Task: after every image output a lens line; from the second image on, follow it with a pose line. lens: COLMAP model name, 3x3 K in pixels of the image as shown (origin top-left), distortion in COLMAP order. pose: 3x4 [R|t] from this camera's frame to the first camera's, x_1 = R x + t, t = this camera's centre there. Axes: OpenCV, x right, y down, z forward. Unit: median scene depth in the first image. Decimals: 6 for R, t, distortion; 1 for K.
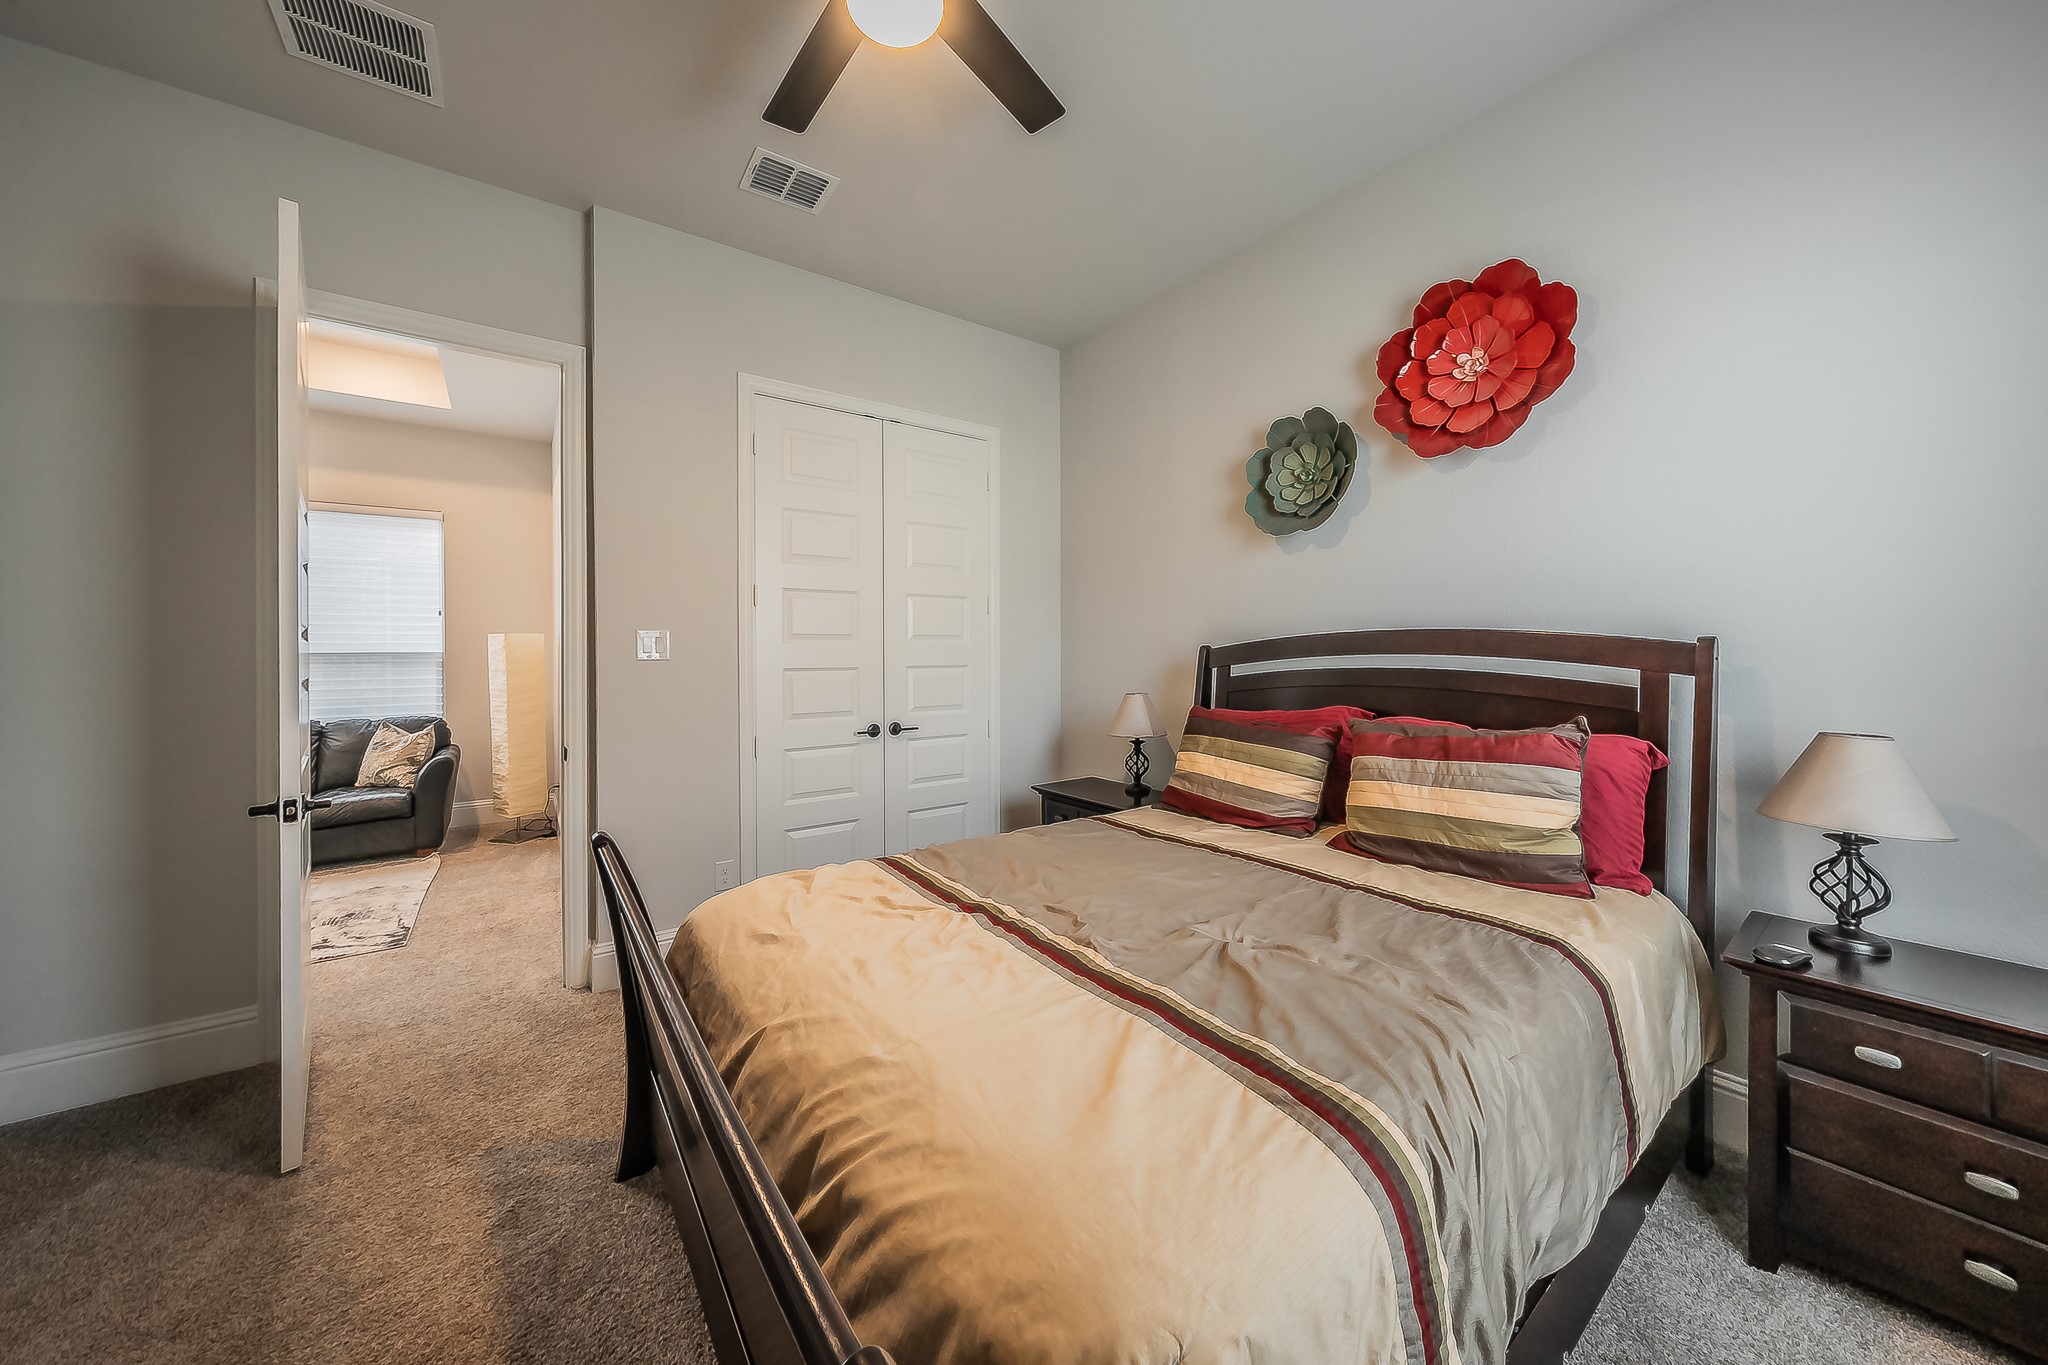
lens RADIAL K [[693.4, 0, 1005.1], [0, 693.4, 647.3], [0, 0, 1]] dist [-0.001254, -0.000112]
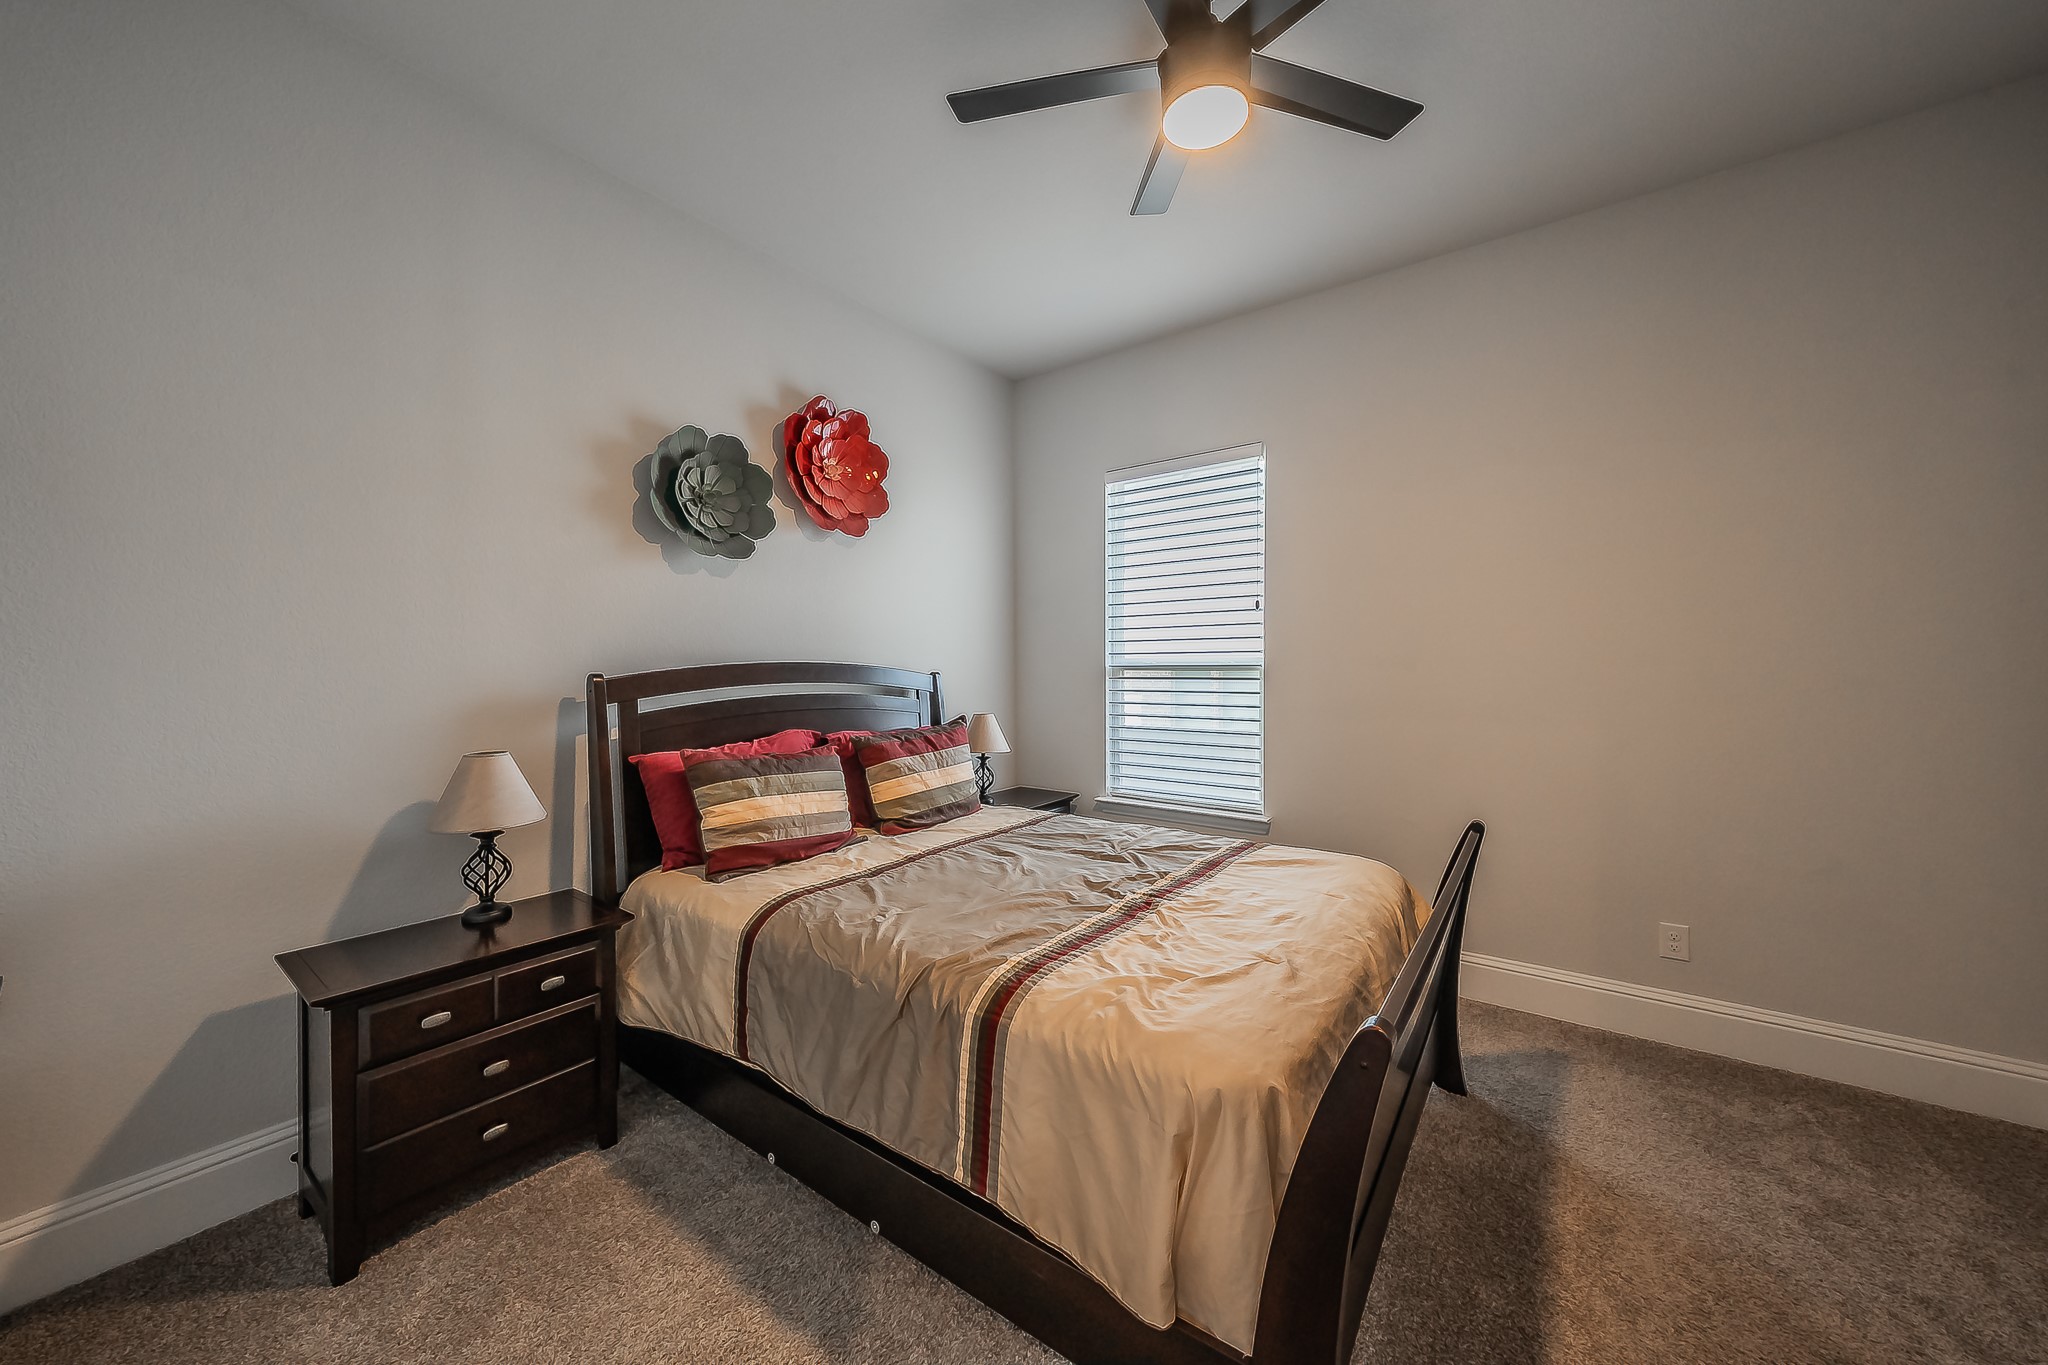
lens RADIAL K [[732.4, 0, 1011.9], [0, 732.4, 680.2], [0, 0, 1]] dist [0.002866, 0.000262]
pose [[-0.307978, 0.008469, 0.951356, -0.705529], [0.002409, 0.999964, -0.008122, 0.014146], [-0.951390, -0.000210, -0.307988, 0.986609]]
